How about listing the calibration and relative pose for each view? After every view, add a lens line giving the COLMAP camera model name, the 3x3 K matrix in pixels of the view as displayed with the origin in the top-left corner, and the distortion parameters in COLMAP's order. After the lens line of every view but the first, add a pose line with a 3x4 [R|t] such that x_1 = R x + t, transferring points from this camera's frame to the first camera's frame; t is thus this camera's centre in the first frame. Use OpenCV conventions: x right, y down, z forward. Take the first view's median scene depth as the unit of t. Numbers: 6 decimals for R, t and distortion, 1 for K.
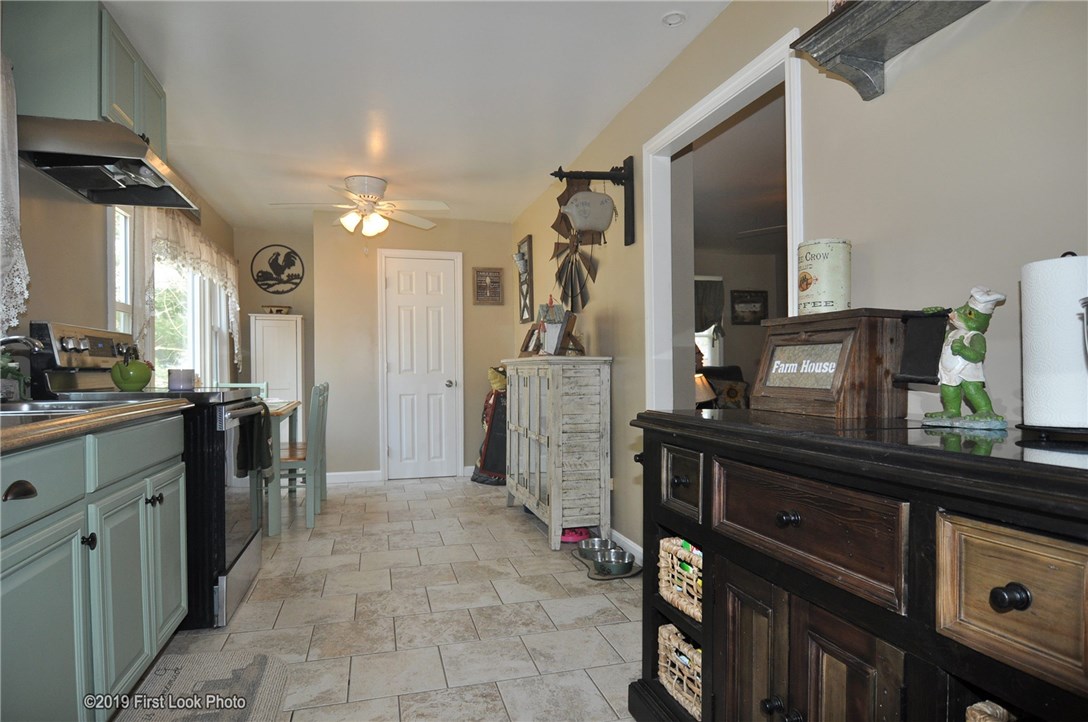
lens RADIAL K [[587.4, 0, 540.7], [0, 587.4, 379.1], [0, 0, 1]] dist [0.001154, -0.000782]
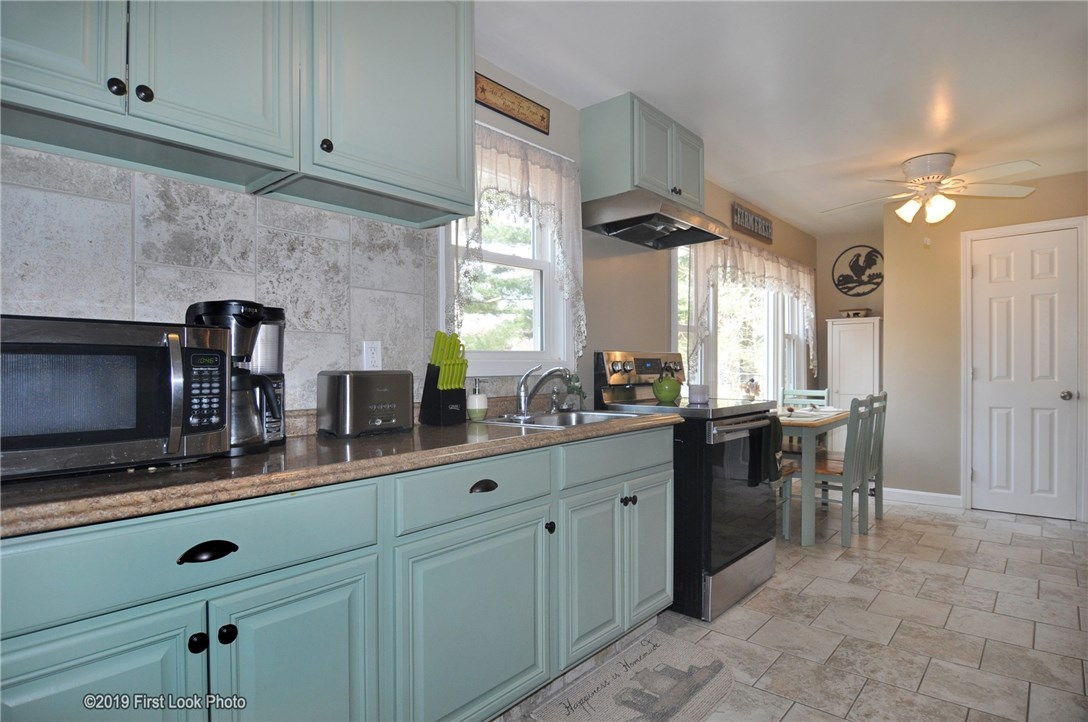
lens RADIAL K [[588.0, 0, 595.4], [0, 588.0, 379.7], [0, 0, 1]] dist [0.016610, -0.024888]
pose [[0.589860, 0.015437, -0.807358, 0.141184], [-0.005555, 0.999871, 0.015059, -0.030767], [0.807486, -0.004398, 0.589870, 0.114907]]
